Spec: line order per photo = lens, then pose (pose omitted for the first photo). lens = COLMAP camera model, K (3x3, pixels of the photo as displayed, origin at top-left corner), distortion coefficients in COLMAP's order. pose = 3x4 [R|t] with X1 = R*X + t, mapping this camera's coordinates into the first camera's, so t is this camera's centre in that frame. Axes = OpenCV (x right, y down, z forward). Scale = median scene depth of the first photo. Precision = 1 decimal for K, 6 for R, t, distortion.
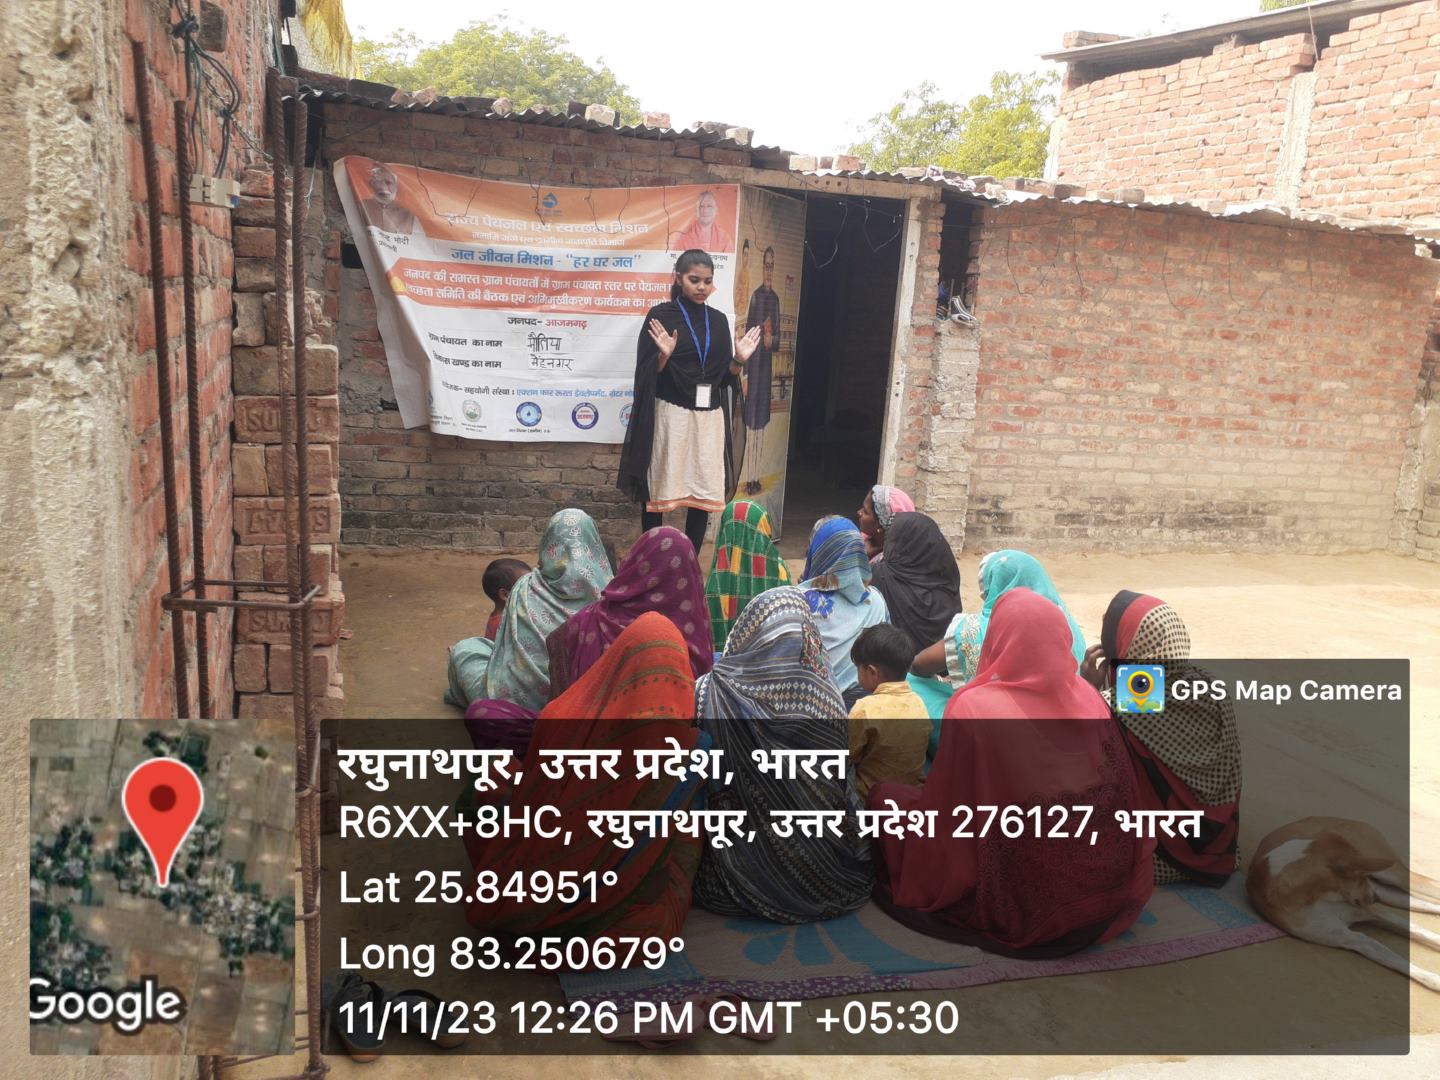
lens RADIAL K [[1171.6, 0, 722.3], [0, 1171.6, 552.7], [0, 0, 1]] dist [0.045732, -0.082223]
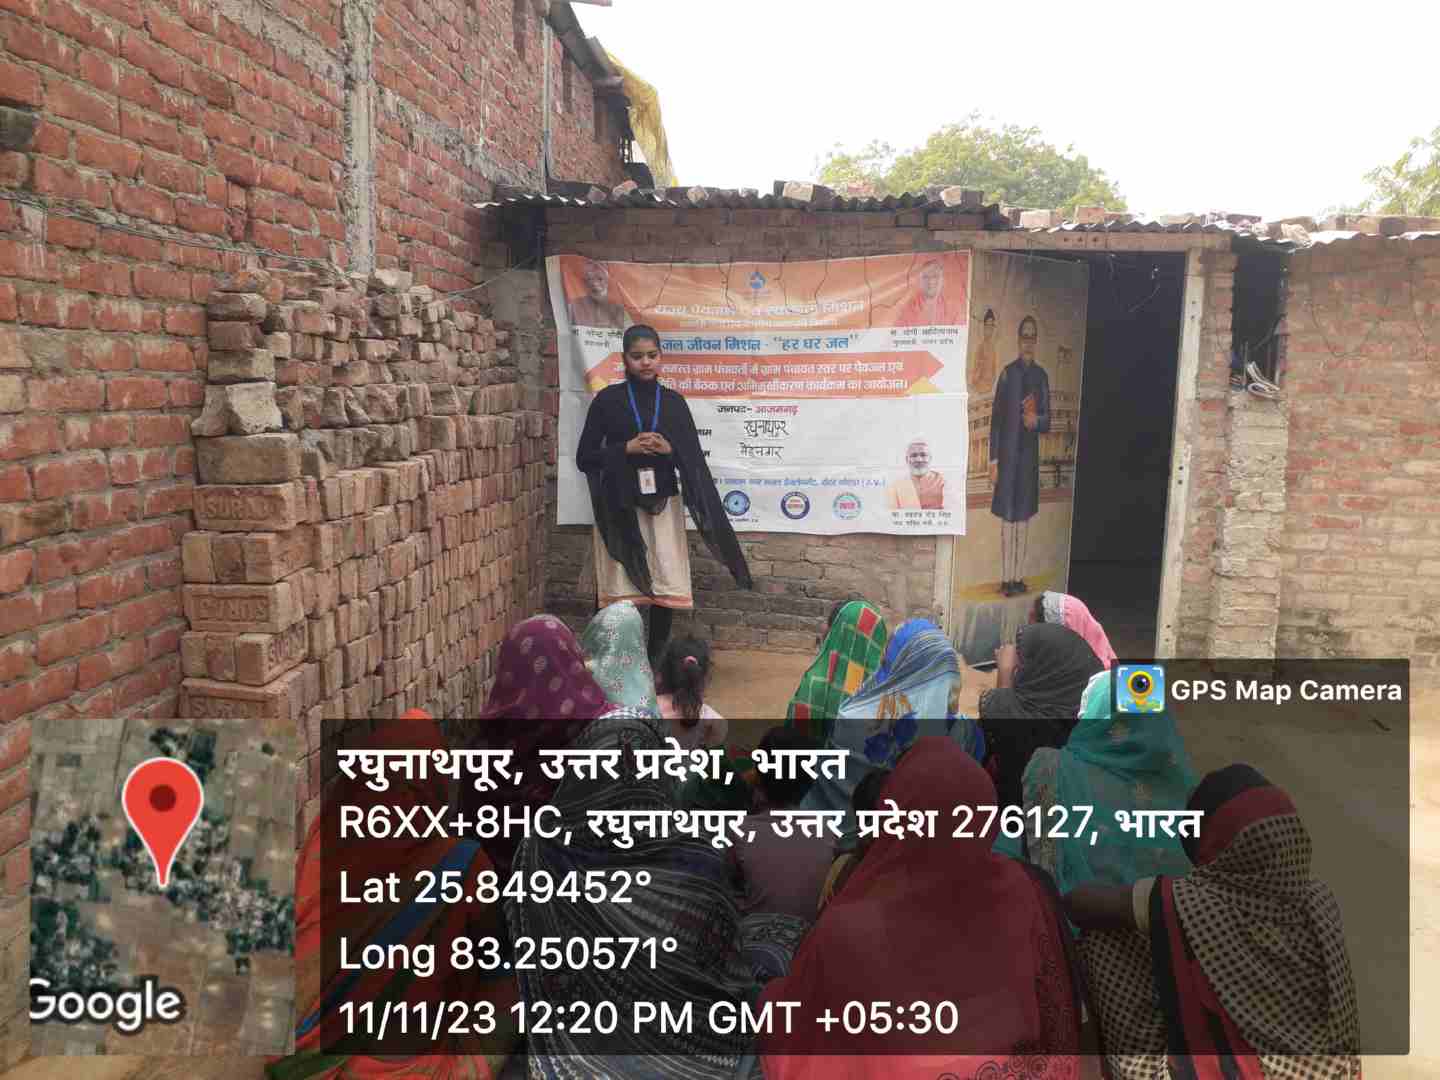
lens RADIAL K [[1171.6, 0, 675.8], [0, 1171.6, 546.0], [0, 0, 1]] dist [0.045732, -0.082223]
pose [[0.911657, 0.018948, -0.410515, 0.183383], [-0.052572, 0.996106, -0.070774, -0.013720], [0.407576, 0.086103, 0.909103, 0.113222]]
